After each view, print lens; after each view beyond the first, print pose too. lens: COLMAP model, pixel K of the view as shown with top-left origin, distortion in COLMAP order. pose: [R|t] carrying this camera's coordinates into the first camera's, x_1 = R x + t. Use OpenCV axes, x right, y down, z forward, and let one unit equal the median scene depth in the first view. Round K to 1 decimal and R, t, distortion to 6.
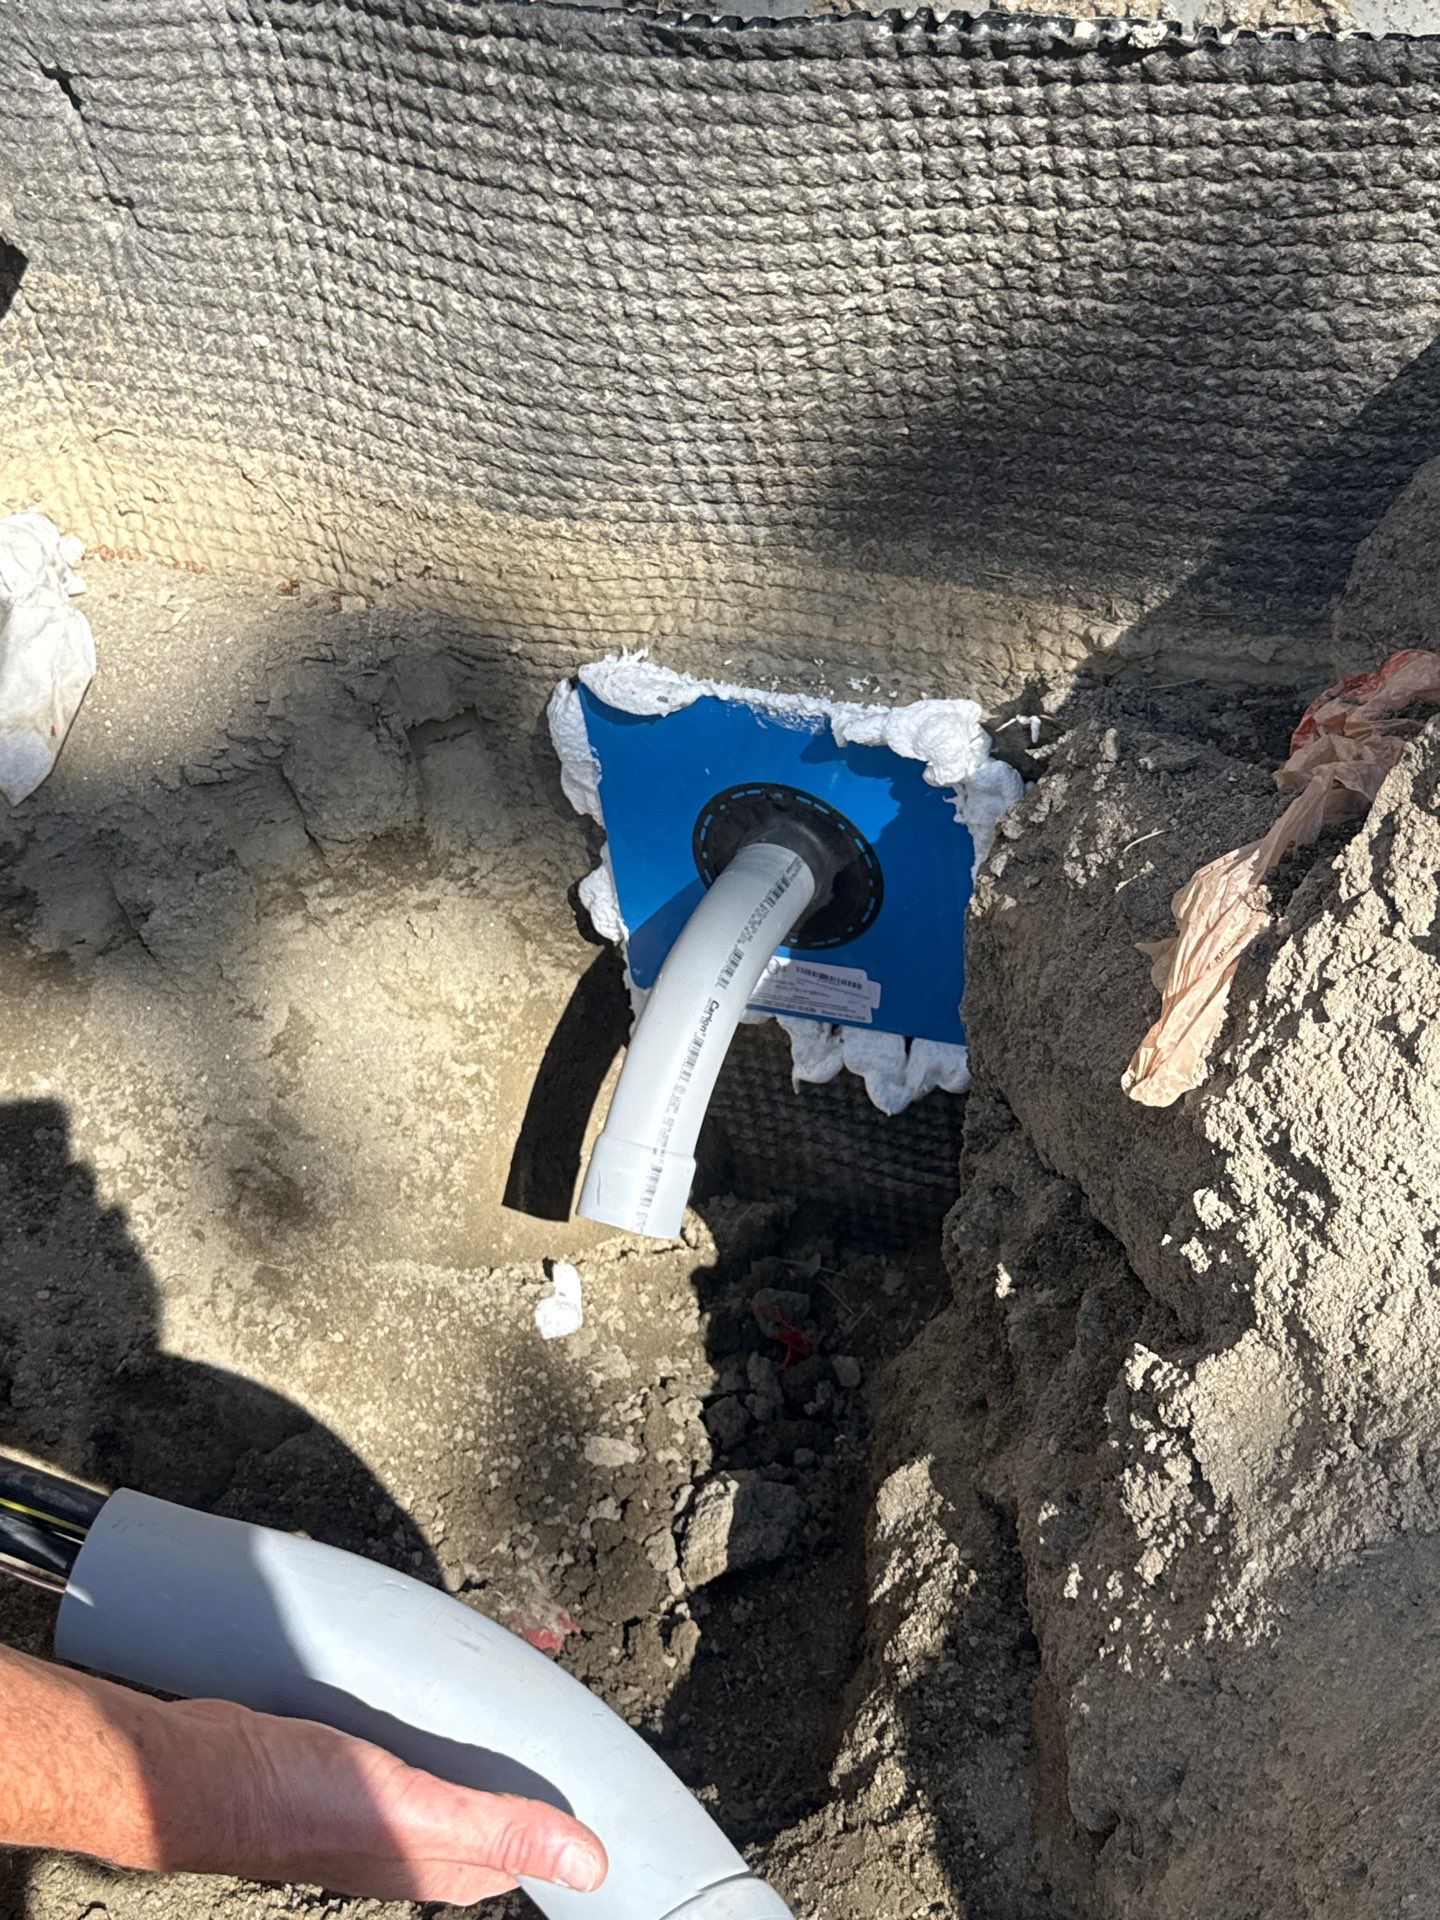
lens RADIAL K [[2395.9, 0, 714.8], [0, 2395.9, 969.1], [0, 0, 1]] dist [0.211311, -0.572563]
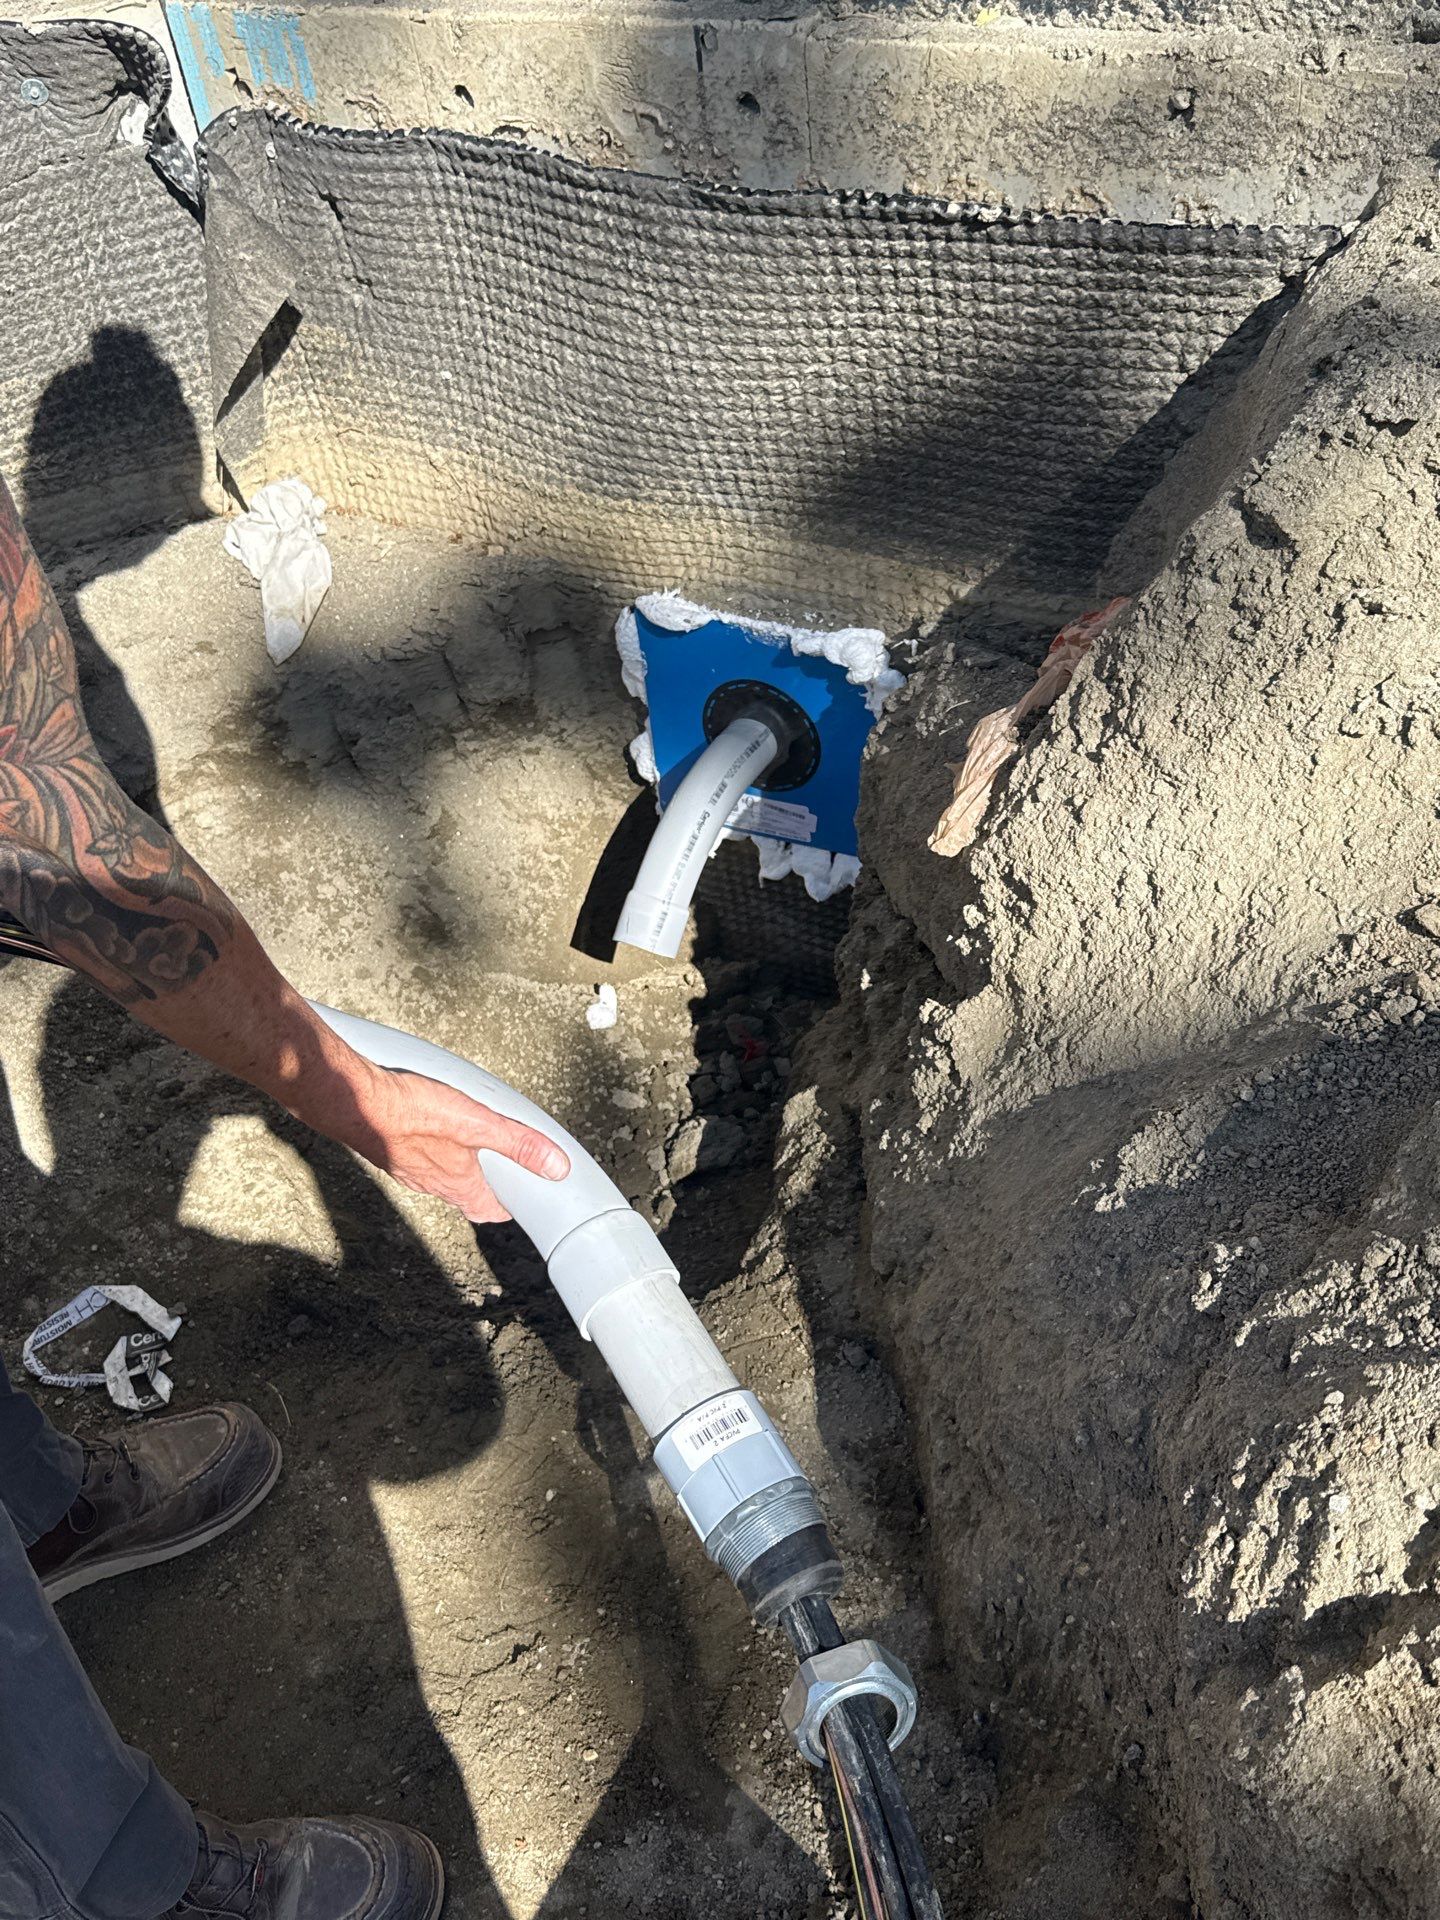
lens RADIAL K [[1781.2, 0, 713.6], [0, 1781.2, 971.0], [0, 0, 1]] dist [0.221070, -0.600756]
pose [[0.997908, 0.061931, -0.018541, 0.037365], [-0.060978, 0.996977, 0.048145, 0.069534], [0.021467, -0.046914, 0.998668, -0.220476]]
